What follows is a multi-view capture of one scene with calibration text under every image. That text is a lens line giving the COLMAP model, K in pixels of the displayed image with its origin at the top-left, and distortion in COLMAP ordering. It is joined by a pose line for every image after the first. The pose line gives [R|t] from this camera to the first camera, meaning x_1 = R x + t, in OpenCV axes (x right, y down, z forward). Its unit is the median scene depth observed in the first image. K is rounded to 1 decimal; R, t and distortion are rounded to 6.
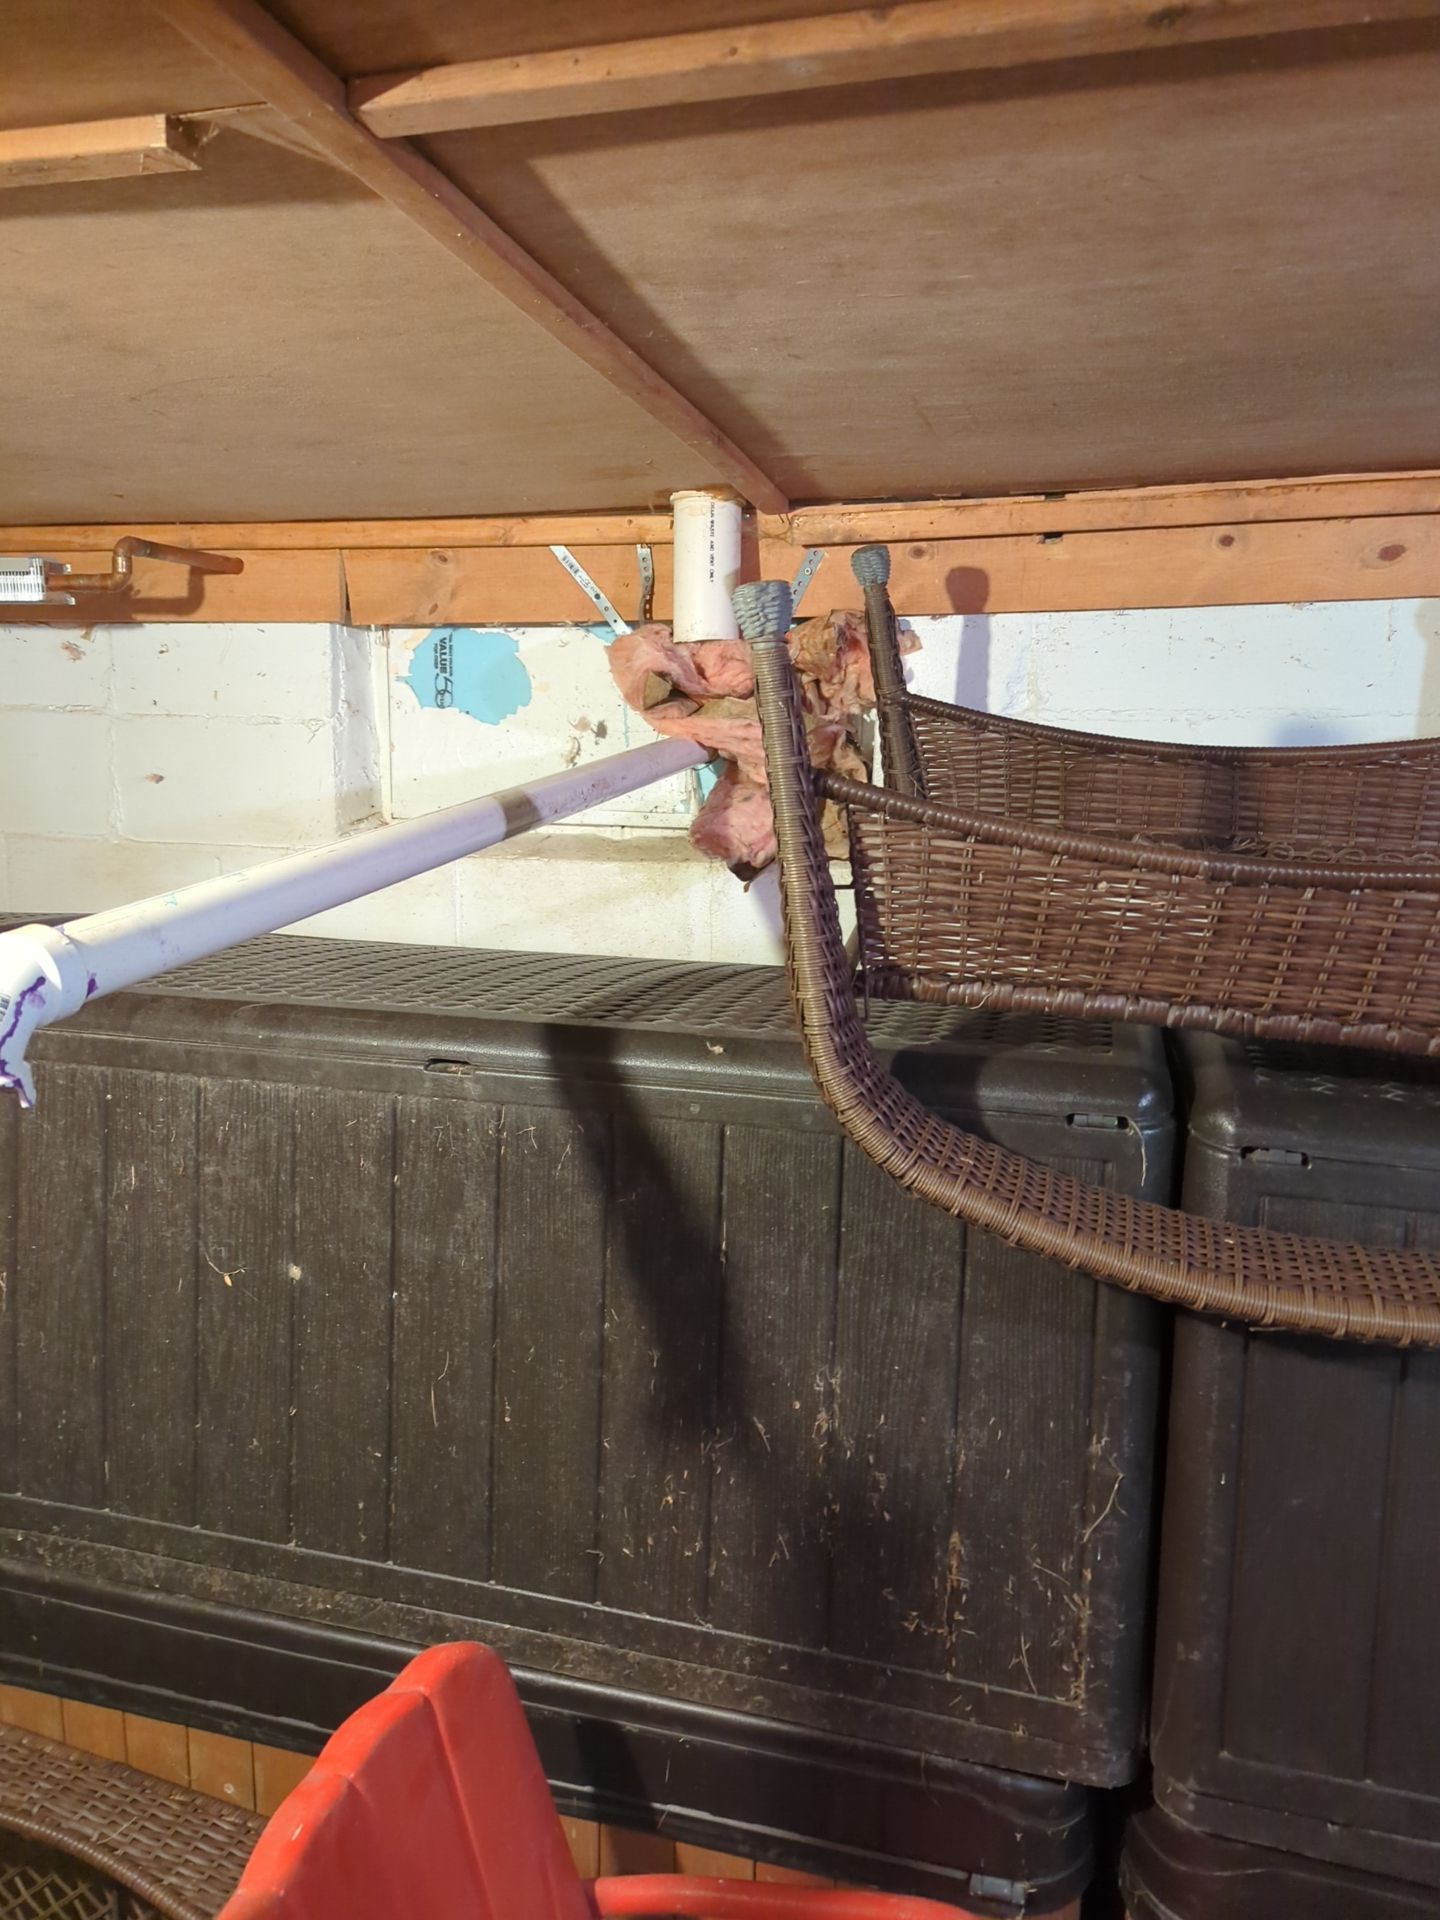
lens RADIAL K [[1341.0, 0, 714.3], [0, 1341.0, 967.7], [0, 0, 1]] dist [0.053752, -0.042915]
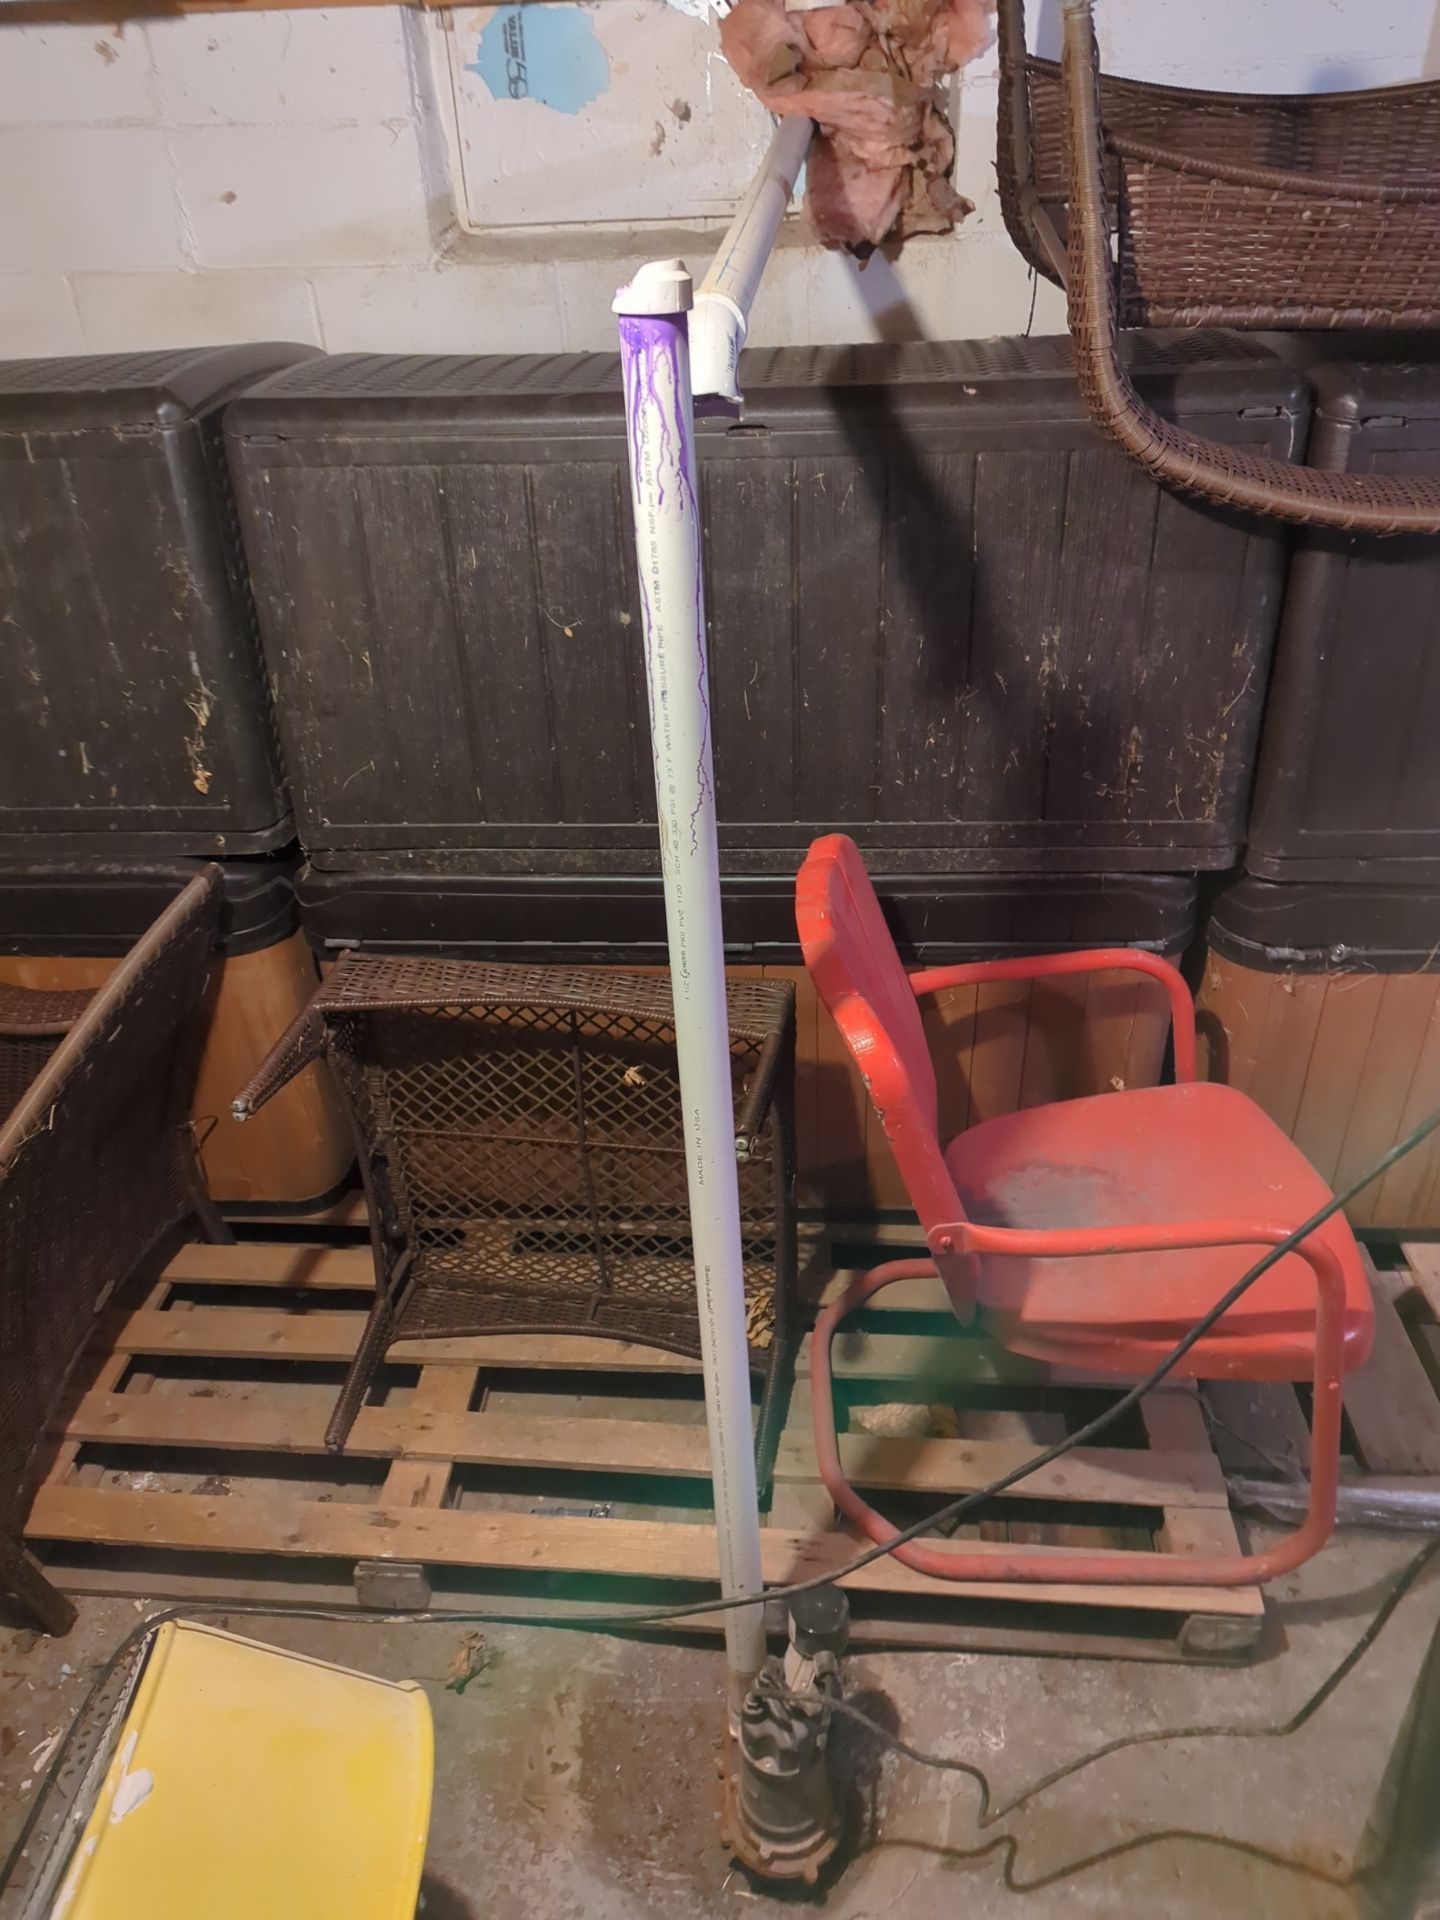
lens RADIAL K [[1341.0, 0, 708.0], [0, 1341.0, 966.8], [0, 0, 1]] dist [0.053752, -0.042915]
pose [[0.977102, -0.152276, 0.148608, -0.498320], [0.085218, 0.920043, 0.382438, 0.048580], [-0.194962, -0.361016, 0.911952, -0.327825]]
